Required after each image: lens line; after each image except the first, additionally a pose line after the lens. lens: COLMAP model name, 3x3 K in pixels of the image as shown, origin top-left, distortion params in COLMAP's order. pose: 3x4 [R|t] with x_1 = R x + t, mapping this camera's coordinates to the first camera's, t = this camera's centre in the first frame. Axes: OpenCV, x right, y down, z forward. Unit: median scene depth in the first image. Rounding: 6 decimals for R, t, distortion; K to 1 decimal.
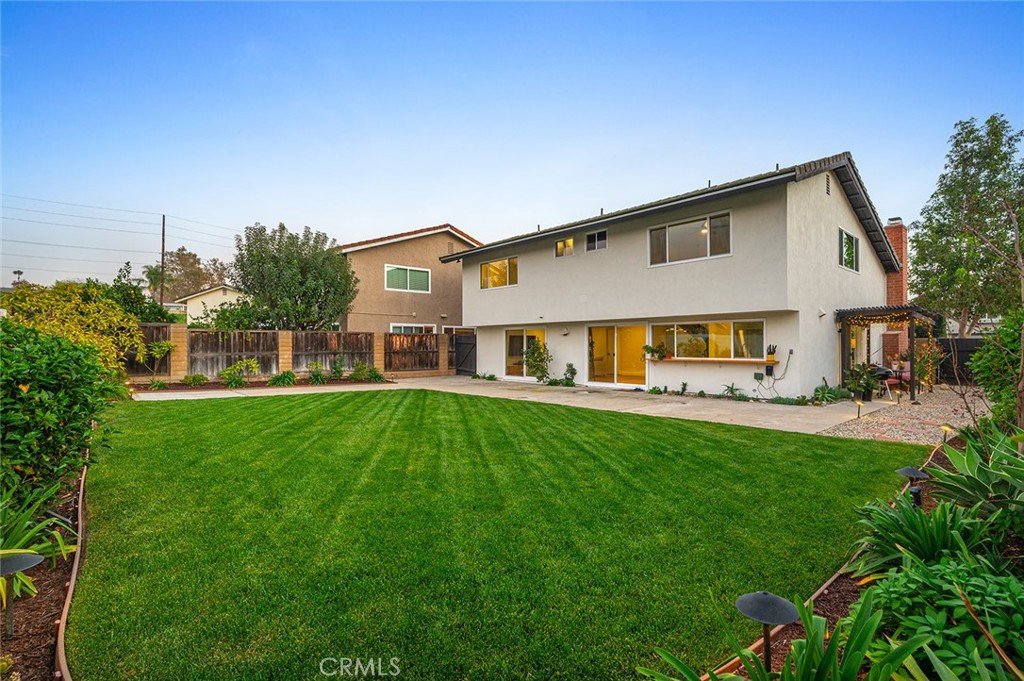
lens RADIAL K [[470.6, 0, 515.0], [0, 470.6, 343.6], [0, 0, 1]] dist [-0.003458, 0.000496]
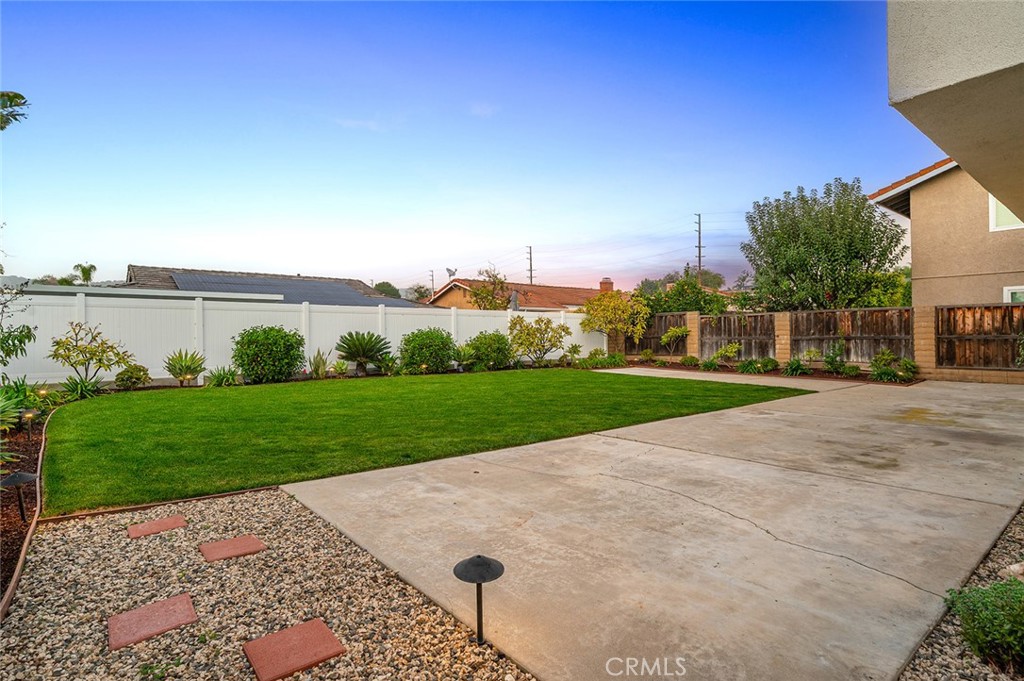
lens RADIAL K [[516.9, 0, 512.2], [0, 516.9, 339.3], [0, 0, 1]] dist [0.012455, 0.000817]
pose [[-0.036141, 0.004130, -0.999338, 0.519721], [0.012050, 0.999921, 0.003696, 0.014157], [0.999274, -0.011908, -0.036188, 0.556804]]
